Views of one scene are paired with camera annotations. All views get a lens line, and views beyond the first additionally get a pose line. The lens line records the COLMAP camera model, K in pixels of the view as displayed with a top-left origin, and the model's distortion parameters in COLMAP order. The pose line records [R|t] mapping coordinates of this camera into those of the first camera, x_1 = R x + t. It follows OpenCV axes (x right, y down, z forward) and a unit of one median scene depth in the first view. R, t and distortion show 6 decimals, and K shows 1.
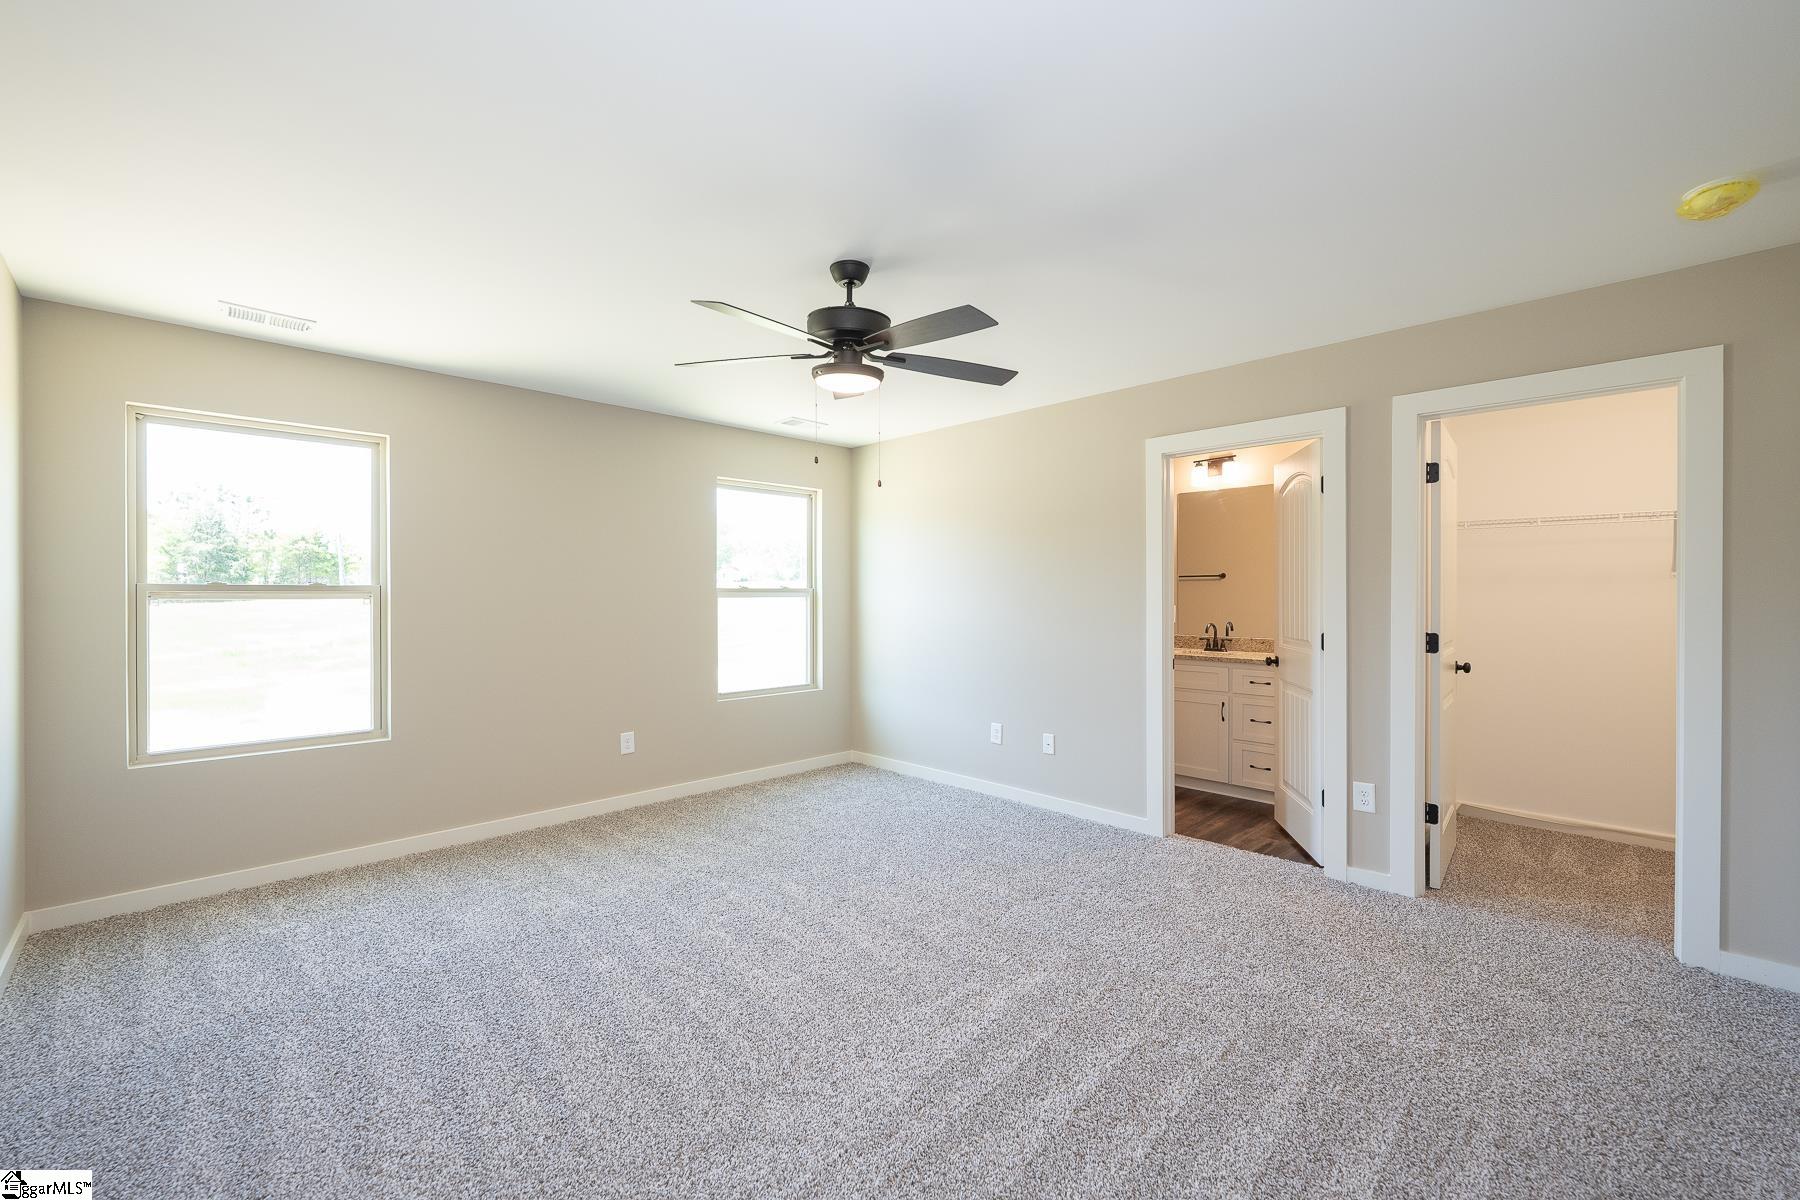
lens RADIAL K [[744.6, 0, 900.0], [0, 744.6, 611.5], [0, 0, 1]] dist [-0.000143, -0.000011]
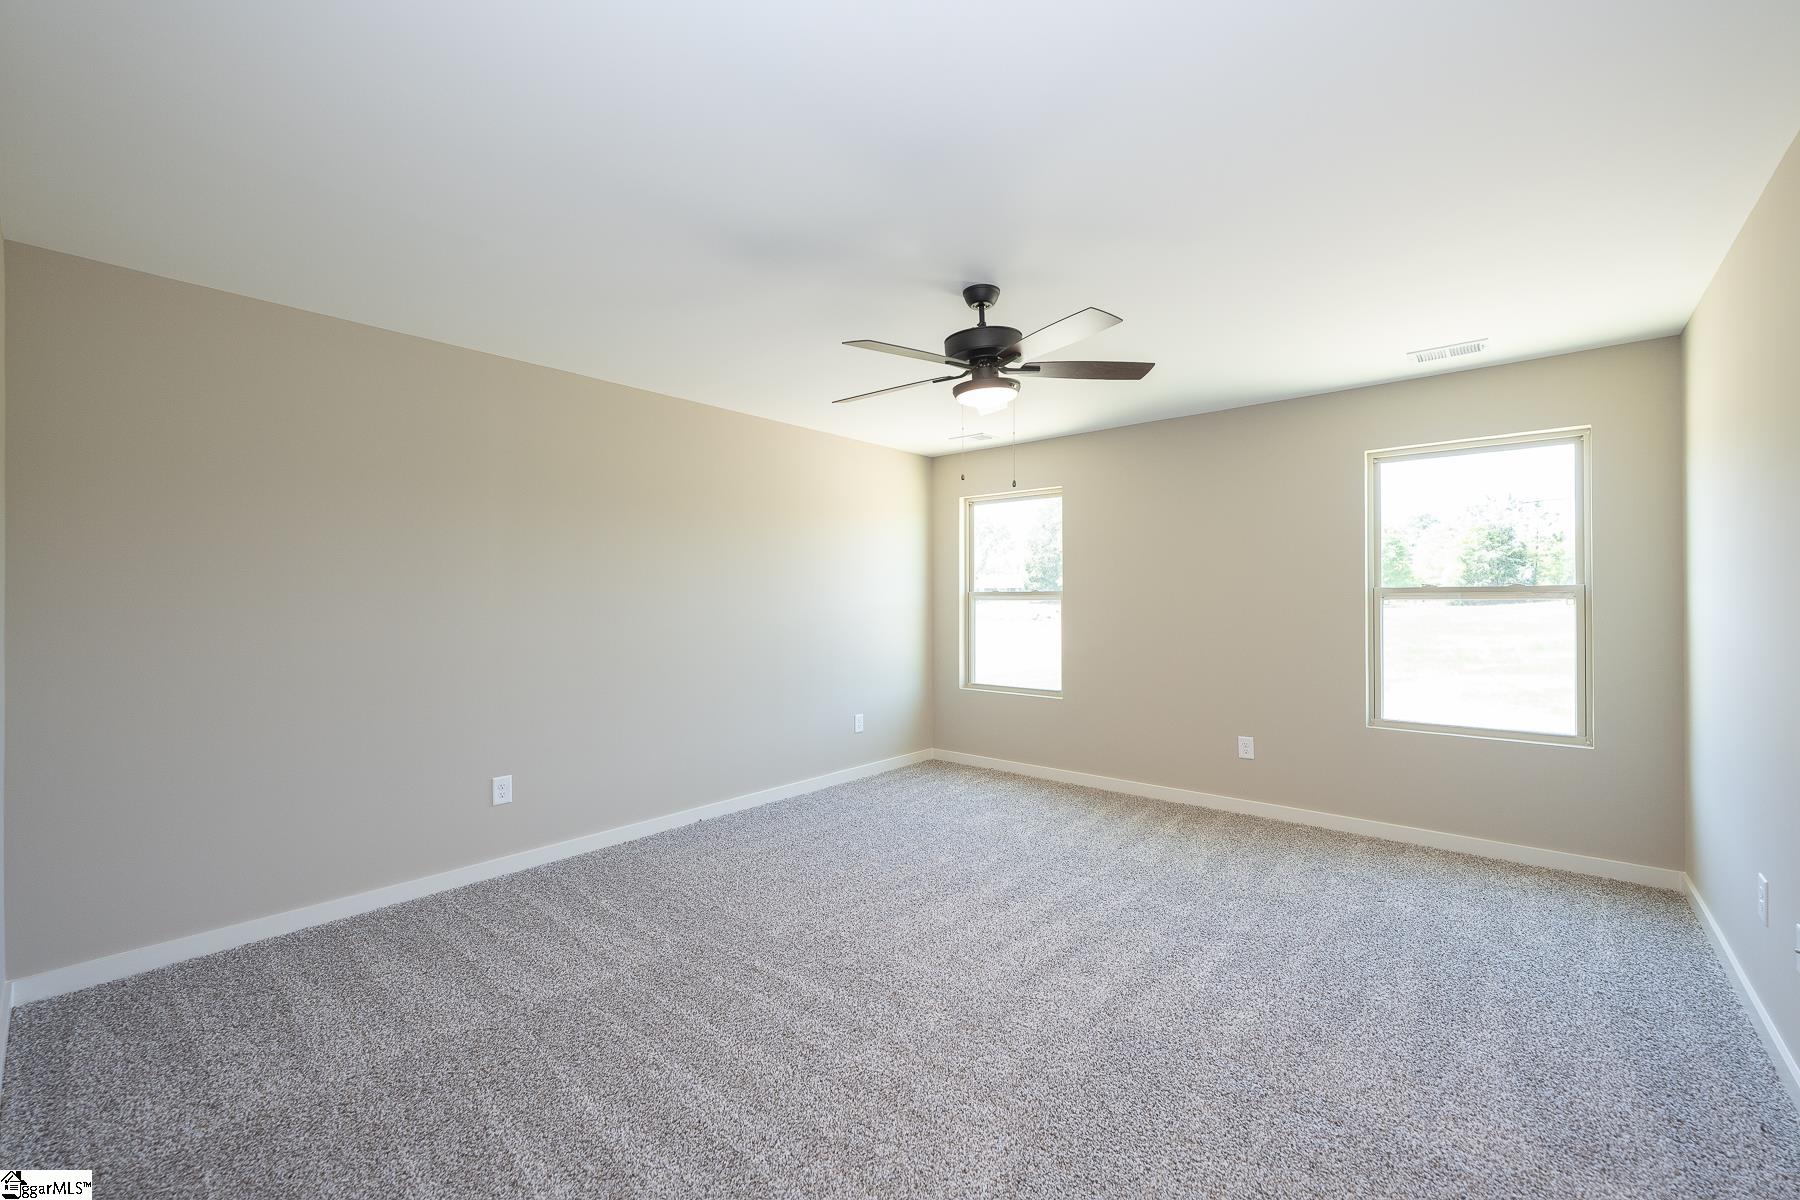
lens RADIAL K [[679.0, 0, 900.0], [0, 679.0, 600.0], [0, 0, 1]] dist [-0.000926, -0.000040]
pose [[0.064917, -0.004867, -0.997879, 0.117338], [-0.011904, 0.999913, -0.005651, -0.002076], [0.997820, 0.012246, 0.064854, 0.110333]]
